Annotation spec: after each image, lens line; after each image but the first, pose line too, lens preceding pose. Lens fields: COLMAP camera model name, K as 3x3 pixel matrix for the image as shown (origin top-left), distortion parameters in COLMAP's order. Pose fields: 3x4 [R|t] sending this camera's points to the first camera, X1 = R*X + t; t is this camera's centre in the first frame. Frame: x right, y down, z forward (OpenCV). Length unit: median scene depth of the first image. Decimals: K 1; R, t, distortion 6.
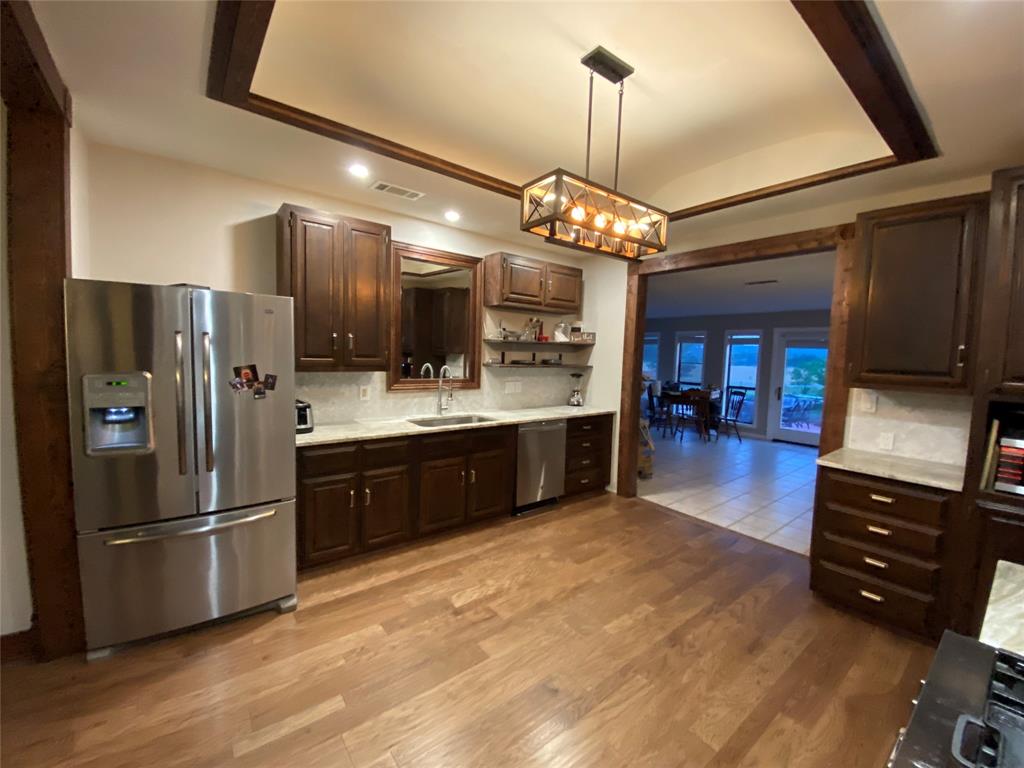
lens RADIAL K [[412.9, 0, 515.5], [0, 412.9, 380.3], [0, 0, 1]] dist [0.036109, -0.031199]
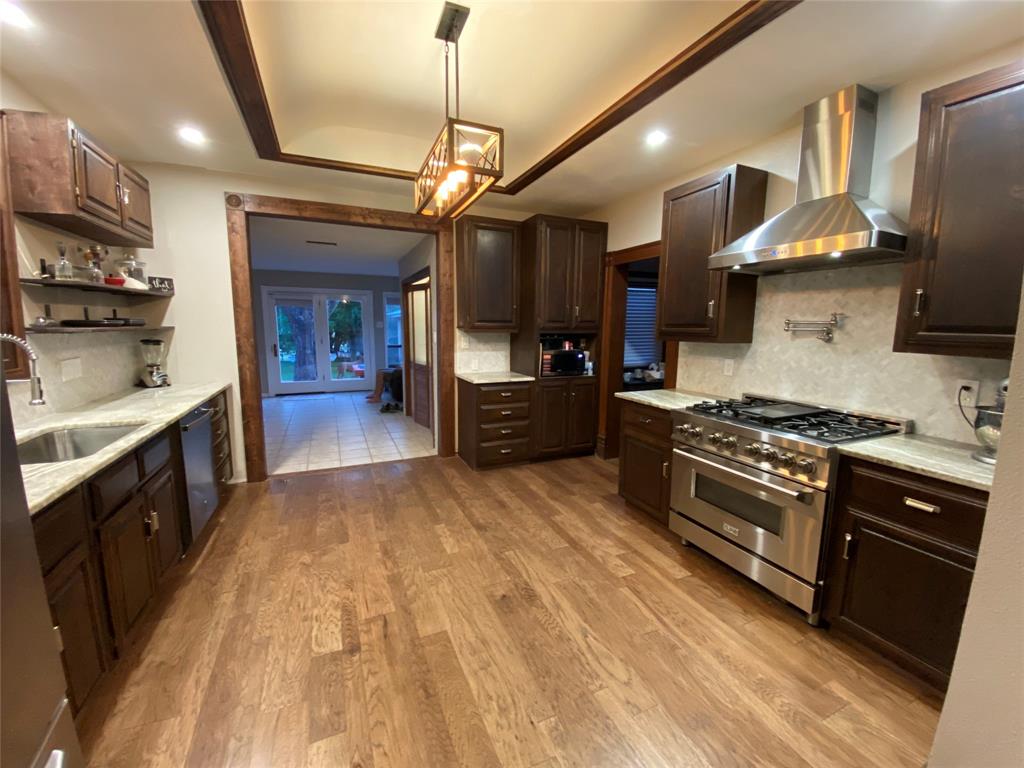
lens RADIAL K [[412.9, 0, 515.5], [0, 412.9, 380.3], [0, 0, 1]] dist [0.036109, -0.031199]
pose [[0.245418, -0.155376, 0.956885, -0.604898], [0.064080, 0.987513, 0.143915, -0.015416], [-0.967297, 0.025998, 0.252310, 0.428101]]
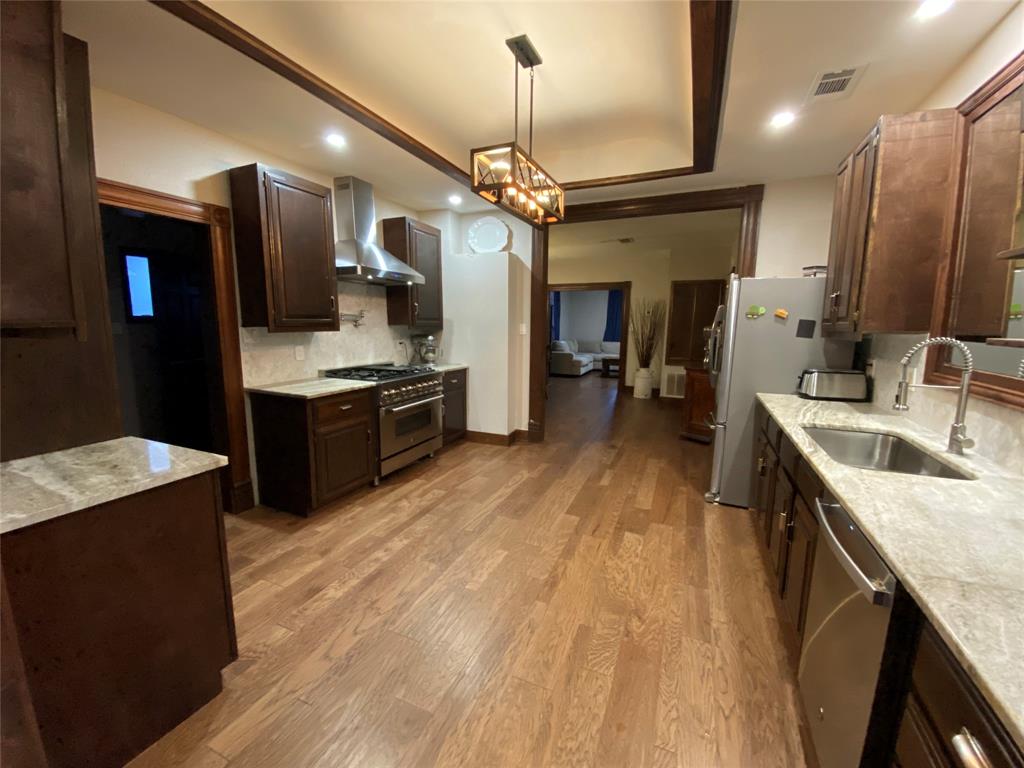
lens RADIAL K [[406.8, 0, 515.6], [0, 406.8, 382.6], [0, 0, 1]] dist [0.000454, -0.000116]
pose [[-0.877263, 0.032311, -0.478921, 0.562307], [-0.069659, 0.978601, 0.193619, -0.049342], [0.474928, 0.203216, -0.856240, 1.493597]]
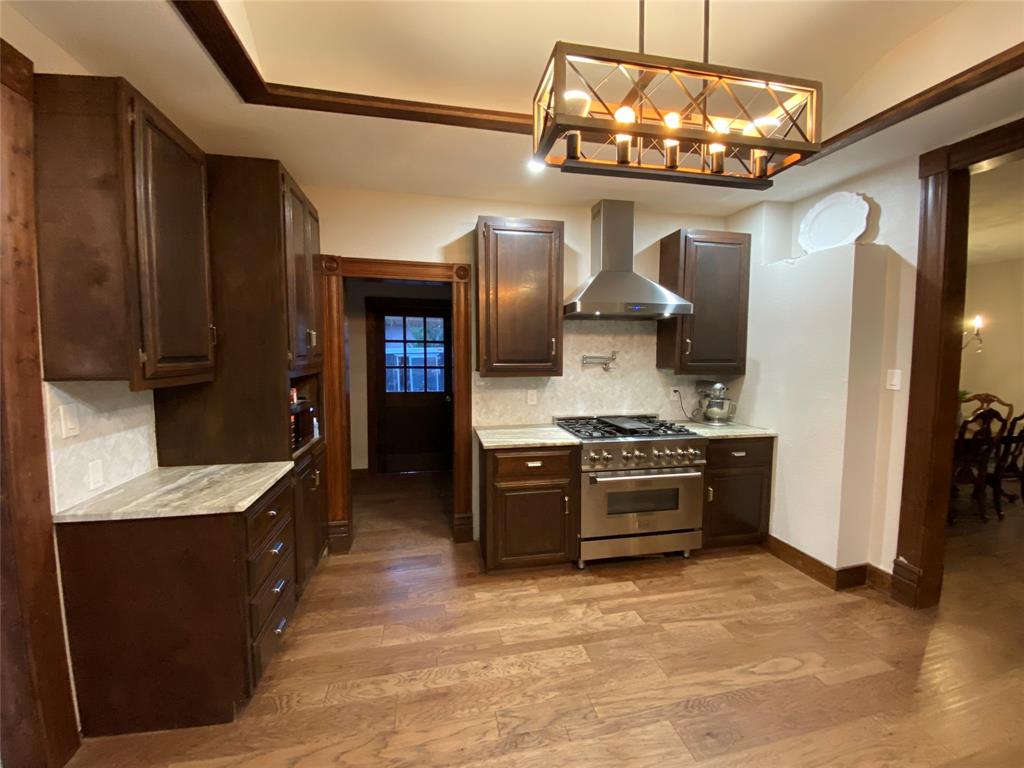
lens RADIAL K [[412.9, 0, 515.5], [0, 412.9, 380.3], [0, 0, 1]] dist [0.036109, -0.031199]
pose [[-0.896476, -0.061451, 0.438810, 0.080138], [0.002074, 0.989743, 0.142842, -0.073598], [-0.443087, 0.128965, -0.887154, 1.210577]]
